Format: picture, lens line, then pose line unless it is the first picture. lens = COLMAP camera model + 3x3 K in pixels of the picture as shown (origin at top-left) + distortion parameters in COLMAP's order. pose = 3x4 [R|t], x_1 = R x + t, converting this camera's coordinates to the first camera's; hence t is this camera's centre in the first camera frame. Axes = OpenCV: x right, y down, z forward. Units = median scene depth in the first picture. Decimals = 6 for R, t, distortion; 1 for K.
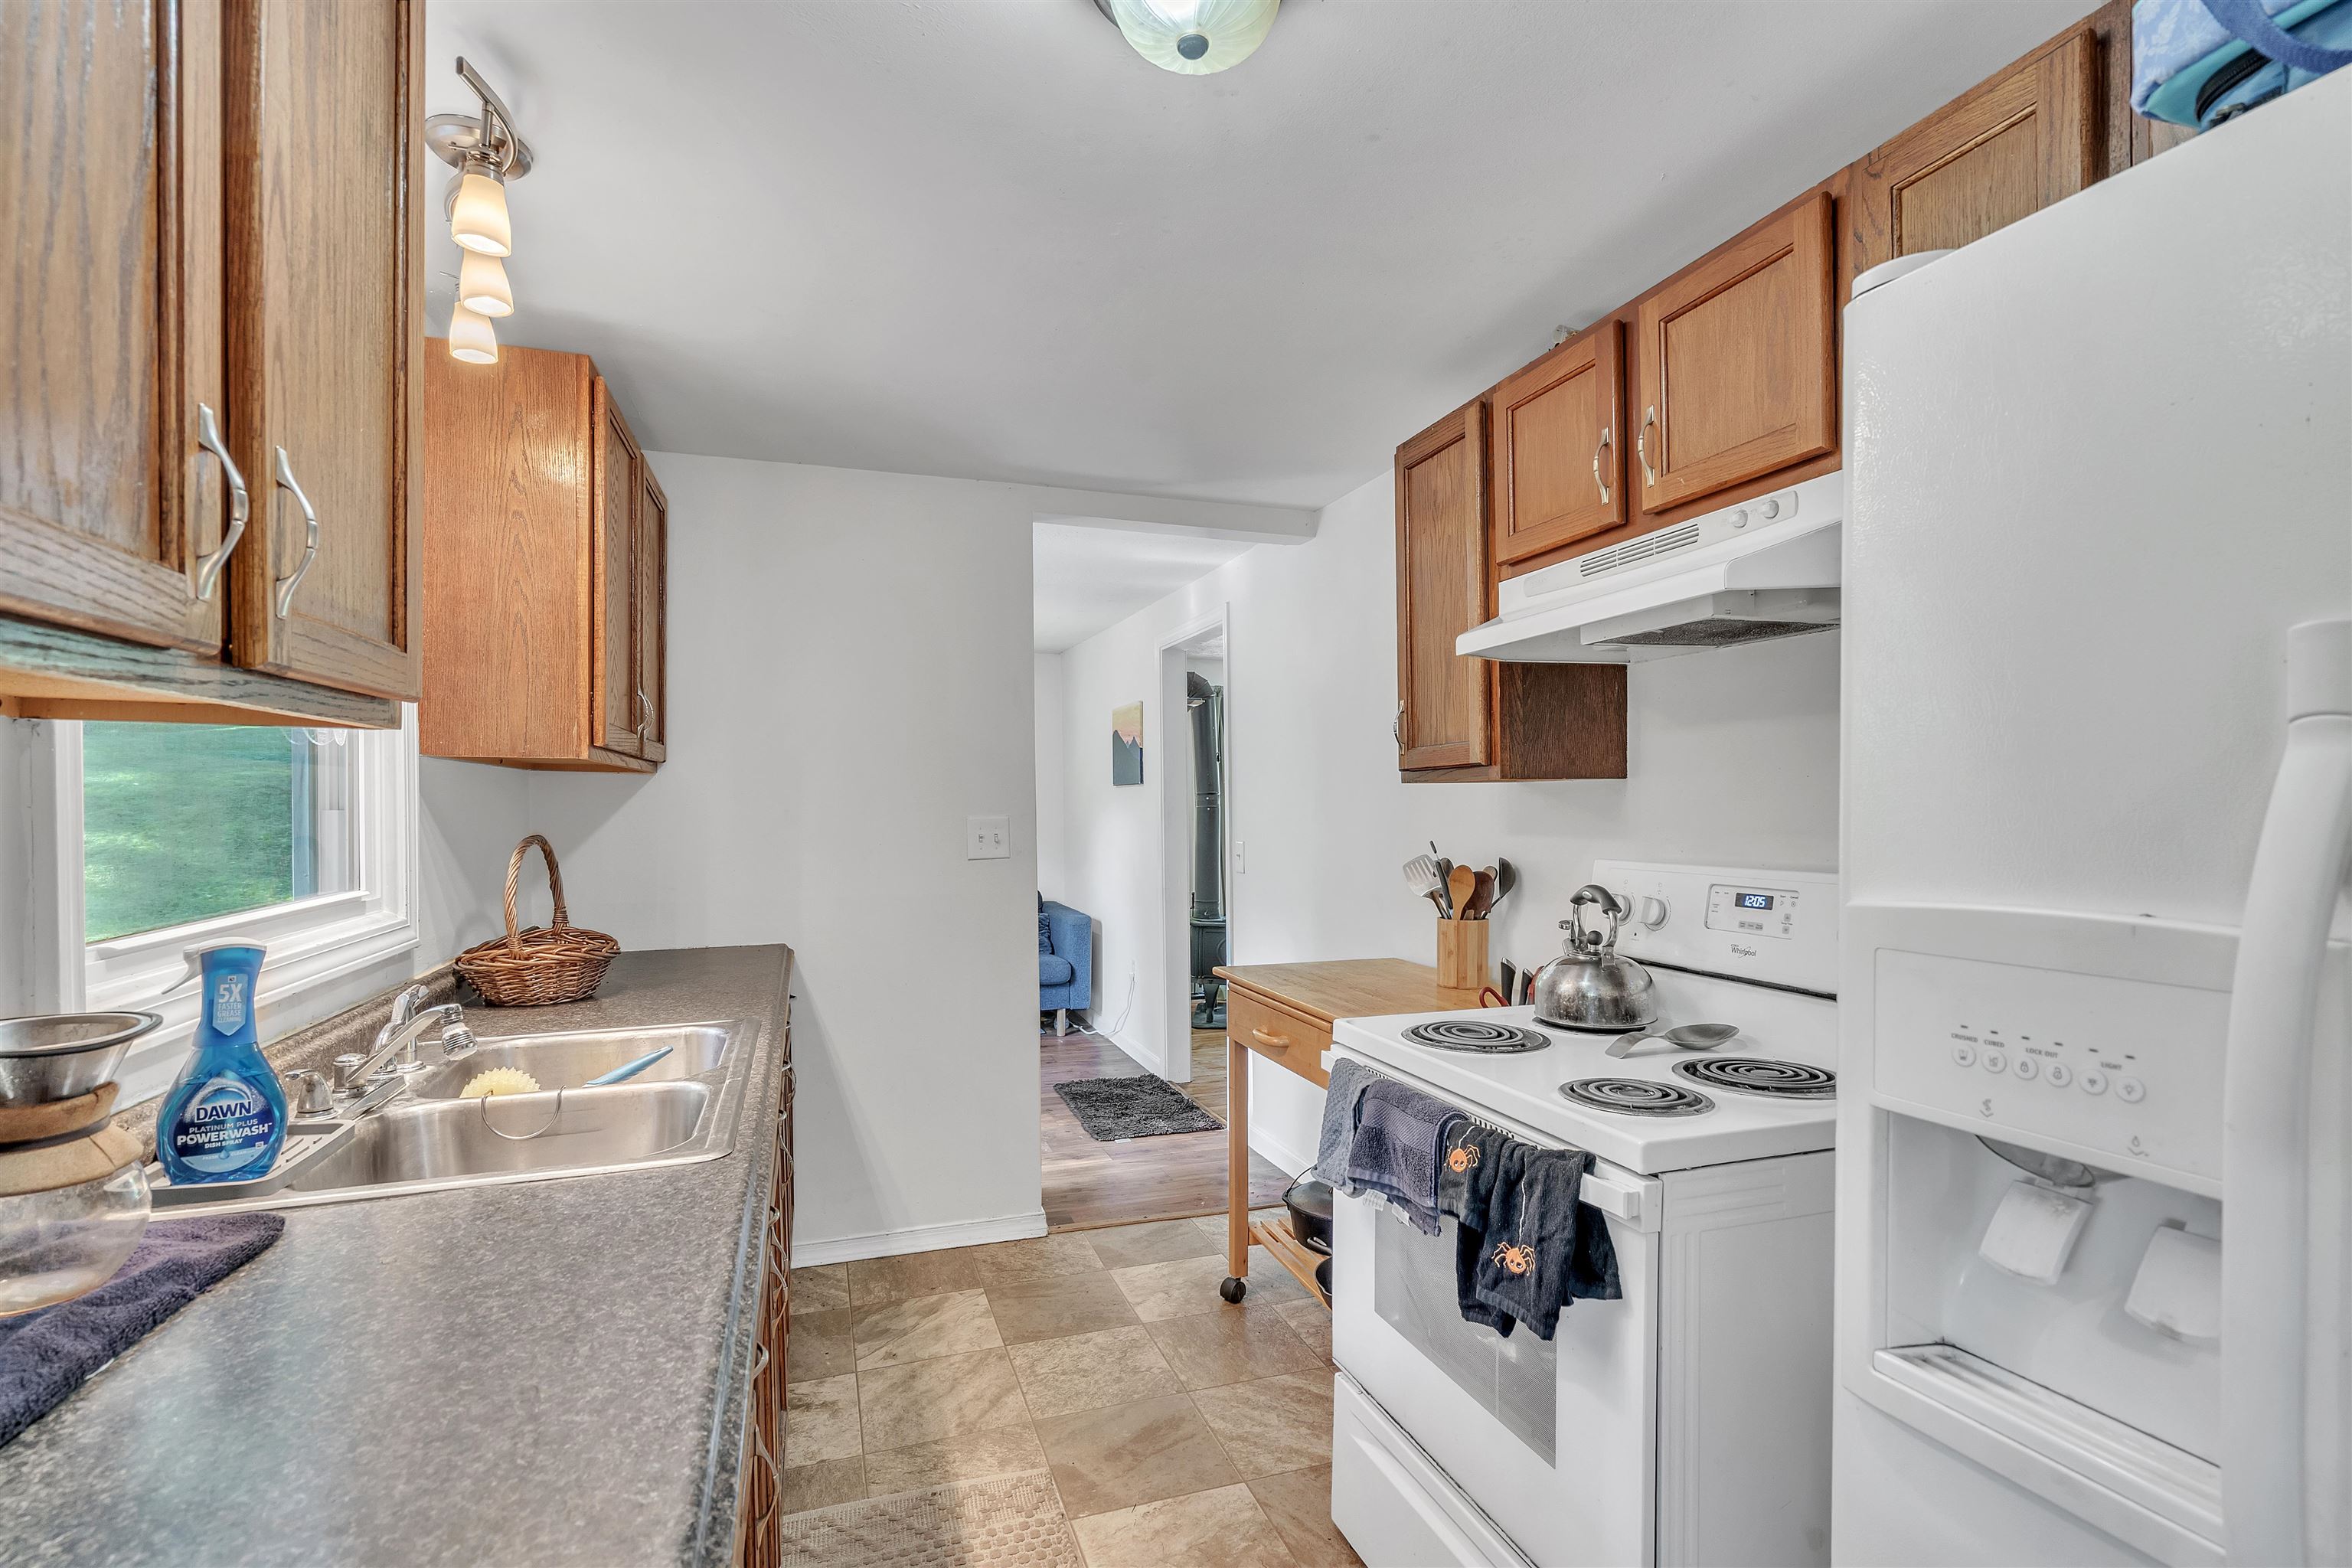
lens RADIAL K [[1087.0, 0, 1181.6], [0, 1087.0, 819.6], [0, 0, 1]] dist [-0.011063, 0.006158]
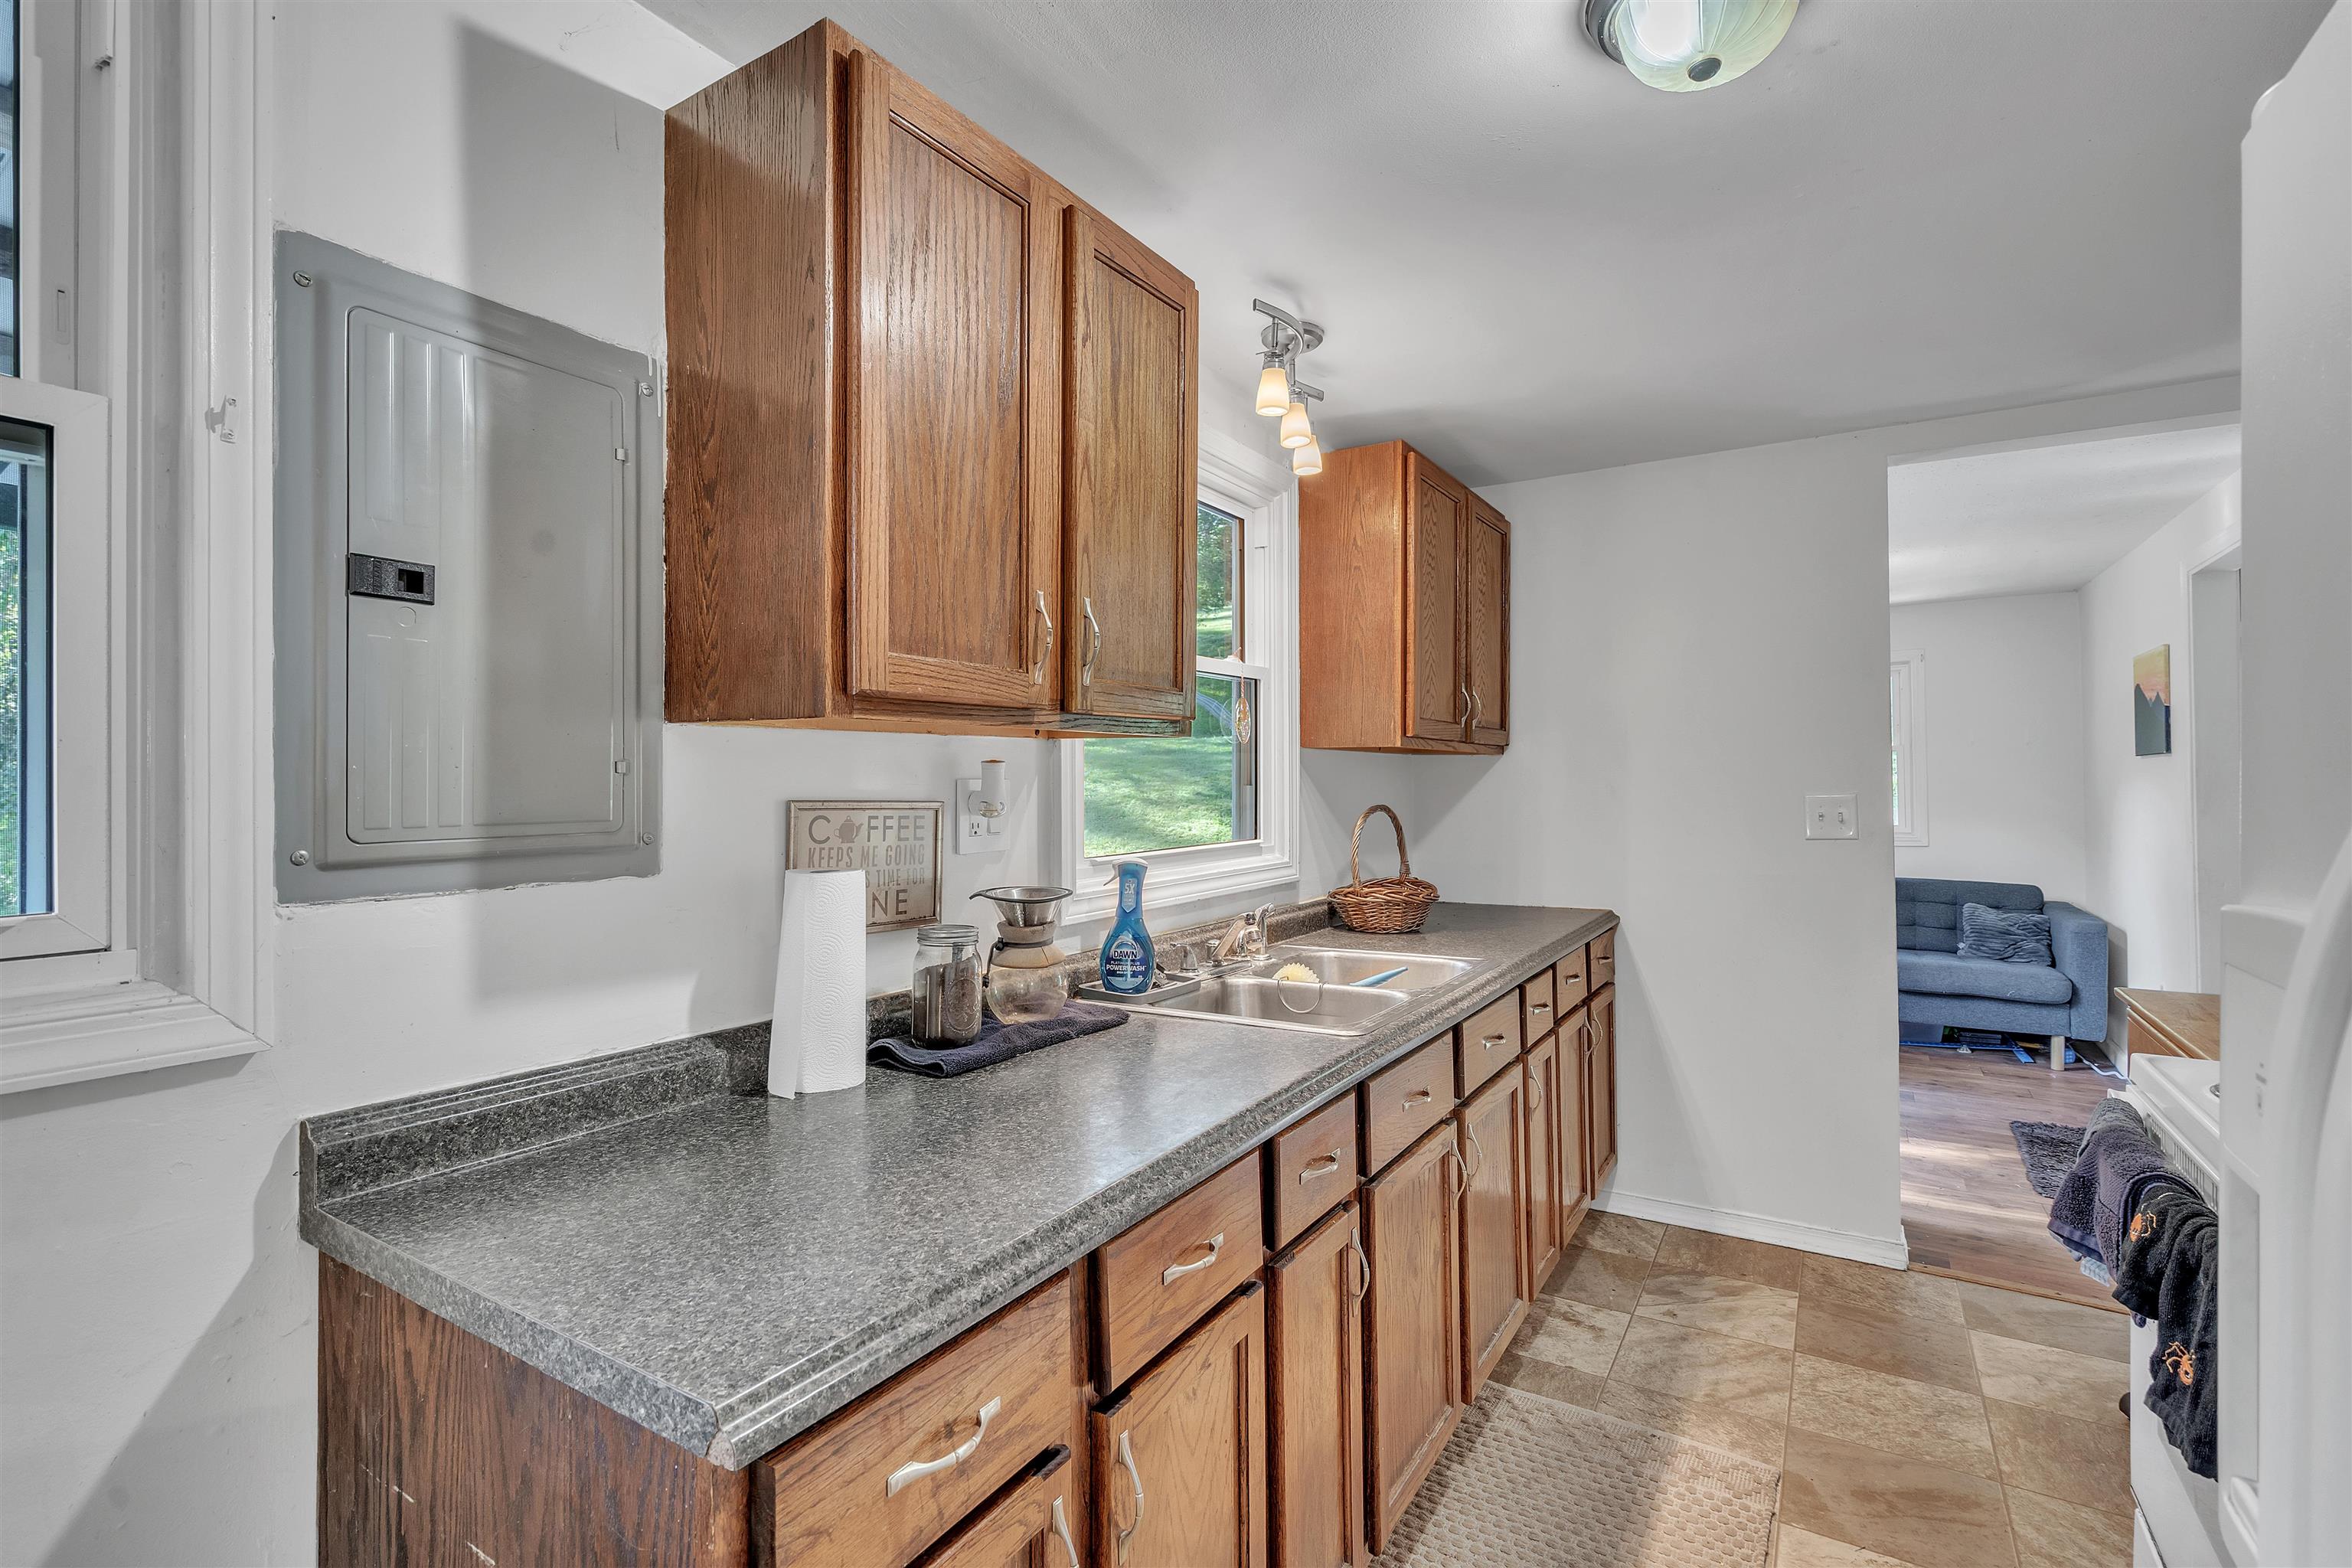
lens RADIAL K [[1087.0, 0, 1167.8], [0, 1087.0, 776.0], [0, 0, 1]] dist [-0.011063, 0.006158]
pose [[0.628778, -0.004902, -0.777569, 0.263644], [-0.009436, 0.999858, -0.013934, 0.000093], [0.777527, 0.016099, 0.628643, -0.035173]]
